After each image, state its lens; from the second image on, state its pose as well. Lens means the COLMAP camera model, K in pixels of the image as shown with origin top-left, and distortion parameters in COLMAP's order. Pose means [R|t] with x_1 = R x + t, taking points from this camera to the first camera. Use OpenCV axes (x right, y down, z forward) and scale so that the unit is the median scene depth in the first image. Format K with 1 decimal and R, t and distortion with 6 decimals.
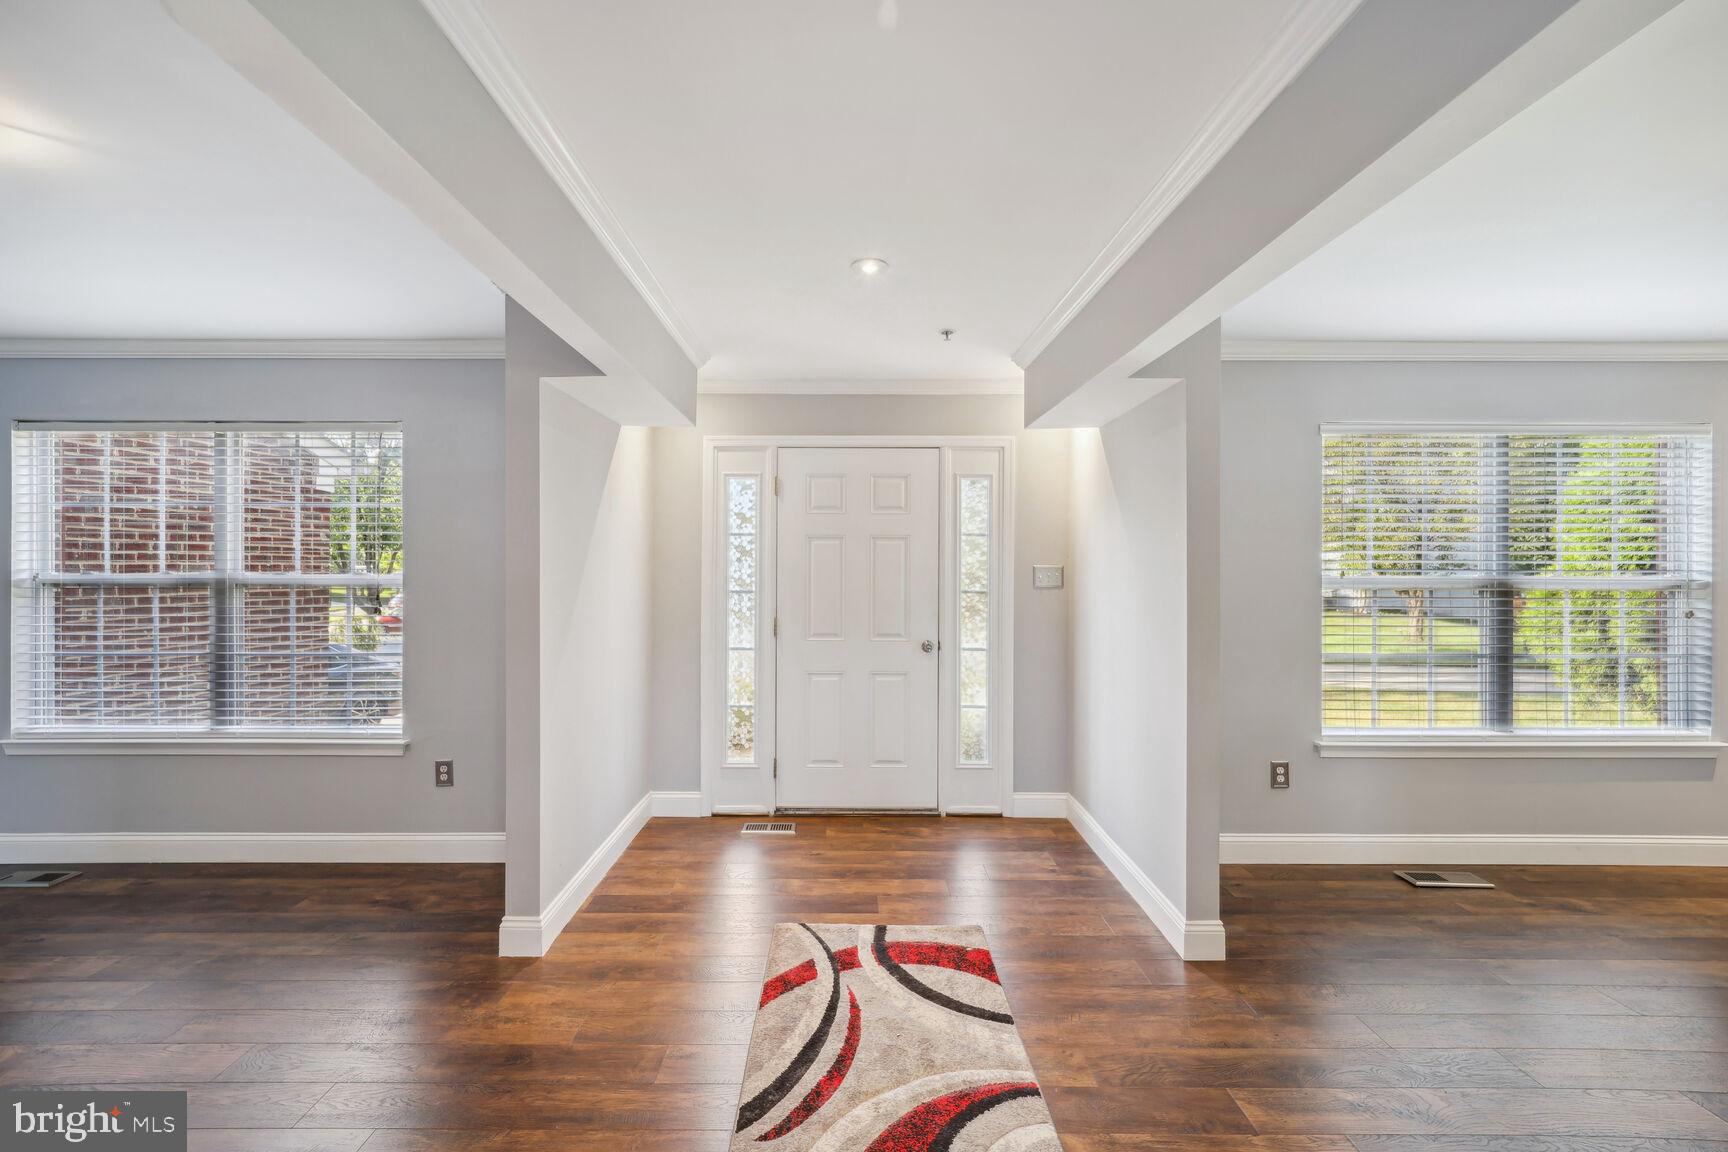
lens RADIAL K [[718.3, 0, 864.0], [0, 718.3, 576.0], [0, 0, 1]] dist [0.001305, -0.000244]
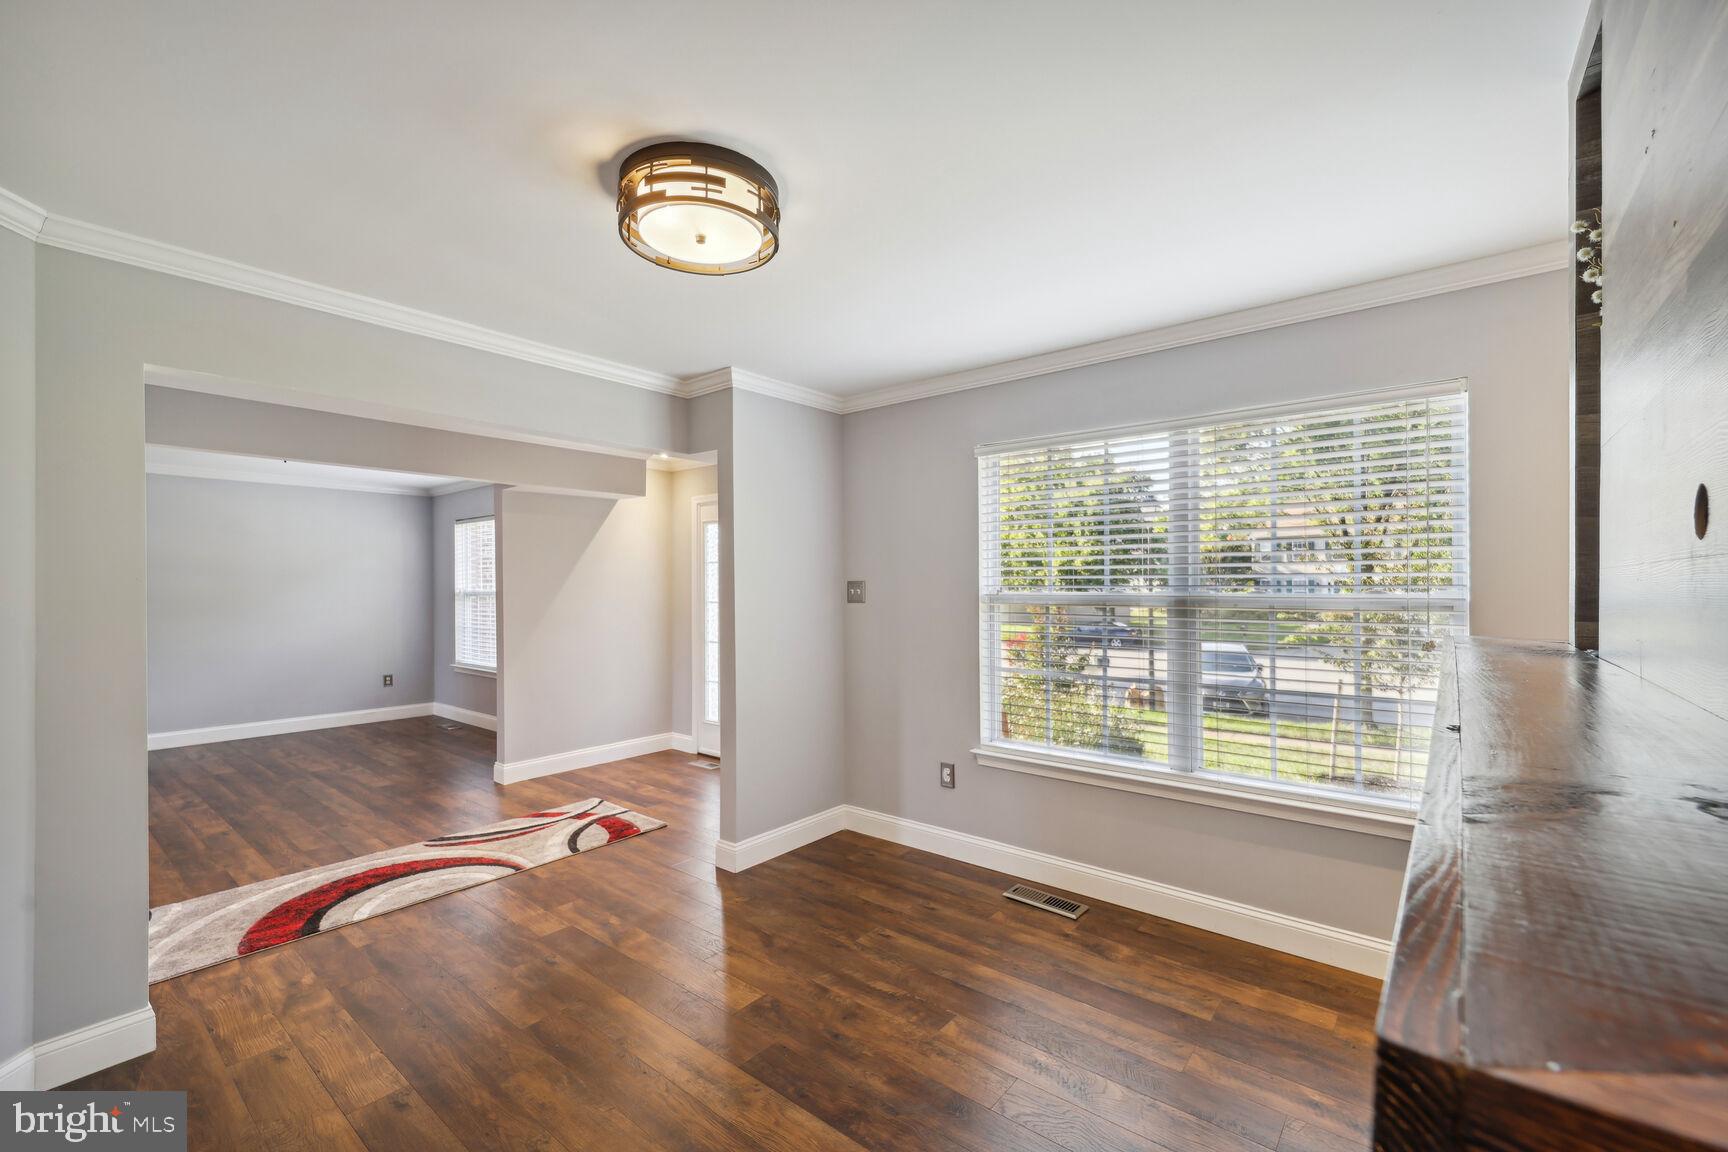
lens RADIAL K [[739.5, 0, 857.6], [0, 739.5, 577.7], [0, 0, 1]] dist [-0.001646, -0.000558]
pose [[0.764560, -0.009837, -0.644478, 1.517092], [-0.001820, 0.999847, -0.017420, -0.001328], [0.644550, 0.014491, 0.764425, 0.068841]]
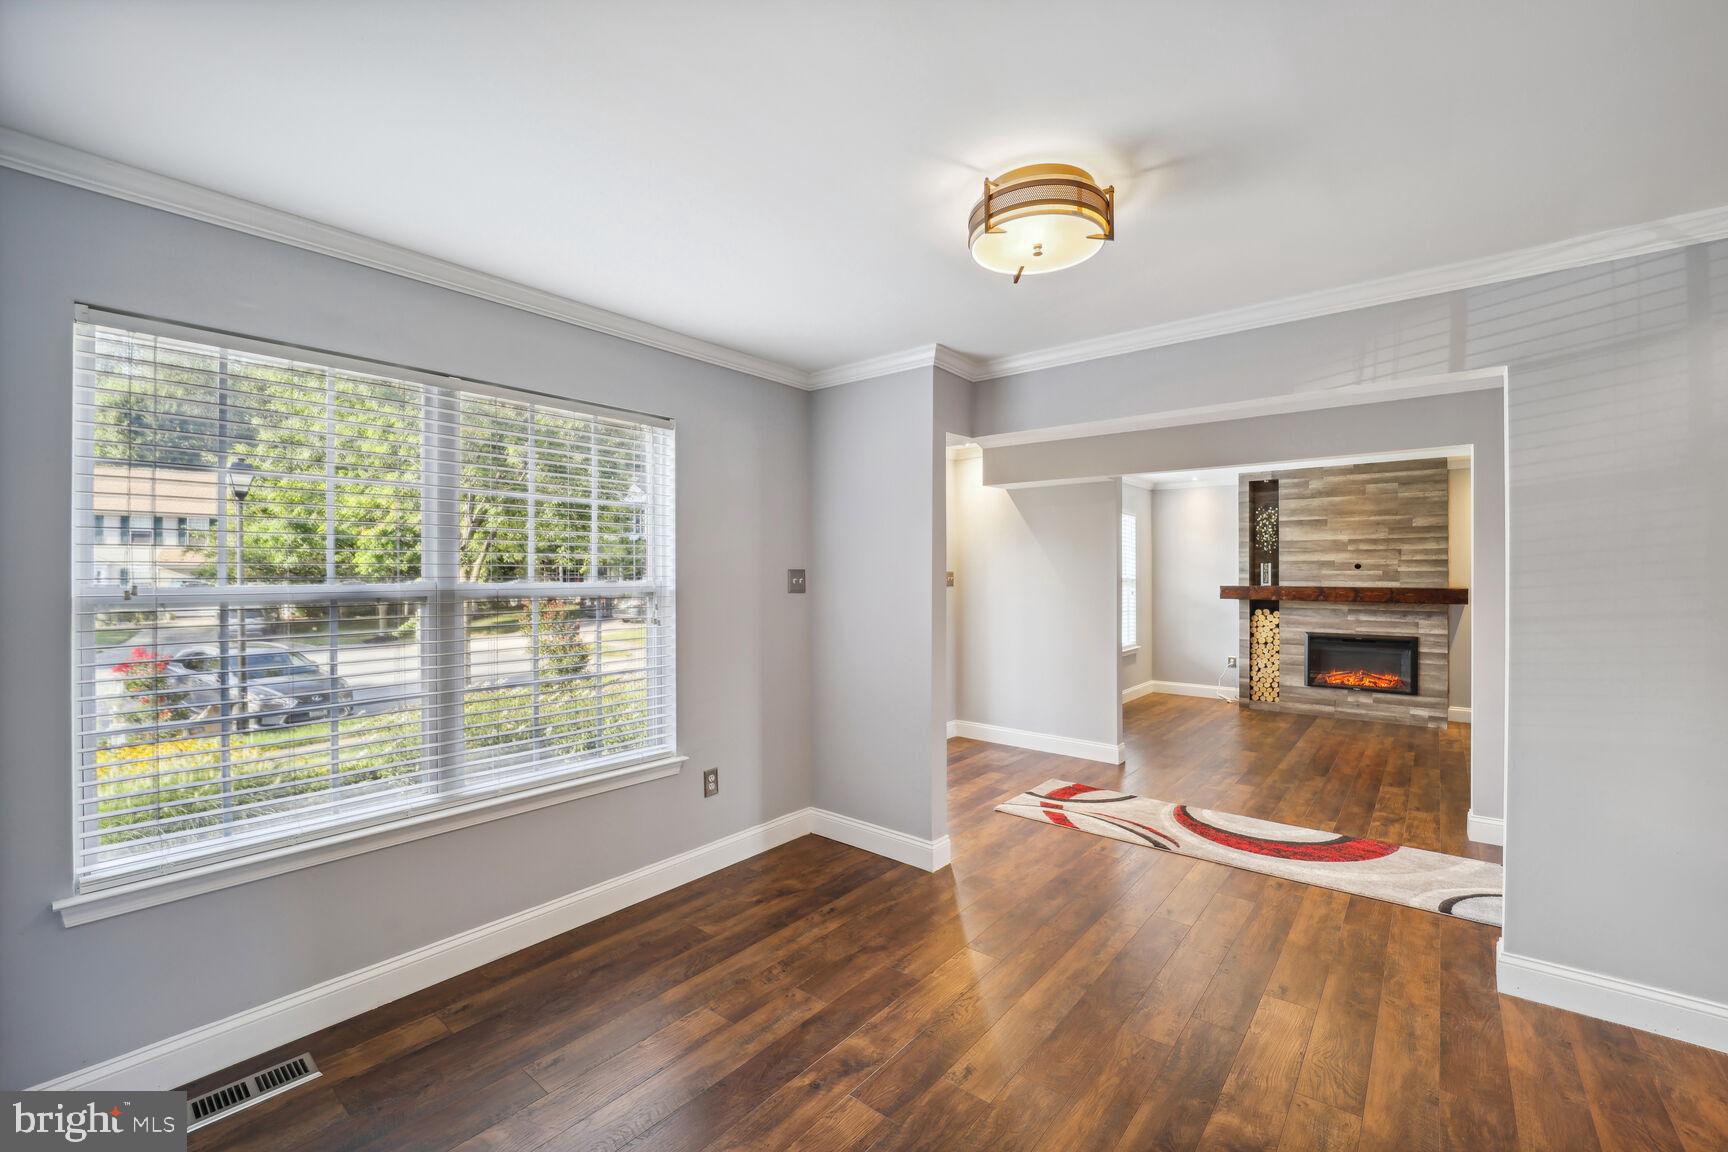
lens RADIAL K [[724.0, 0, 876.6], [0, 724.0, 571.5], [0, 0, 1]] dist [-0.020462, 0.000970]
pose [[0.618793, -0.000976, 0.785553, -1.532533], [0.007565, 0.999960, -0.004717, -0.015860], [-0.785518, 0.008861, 0.618776, 0.245842]]
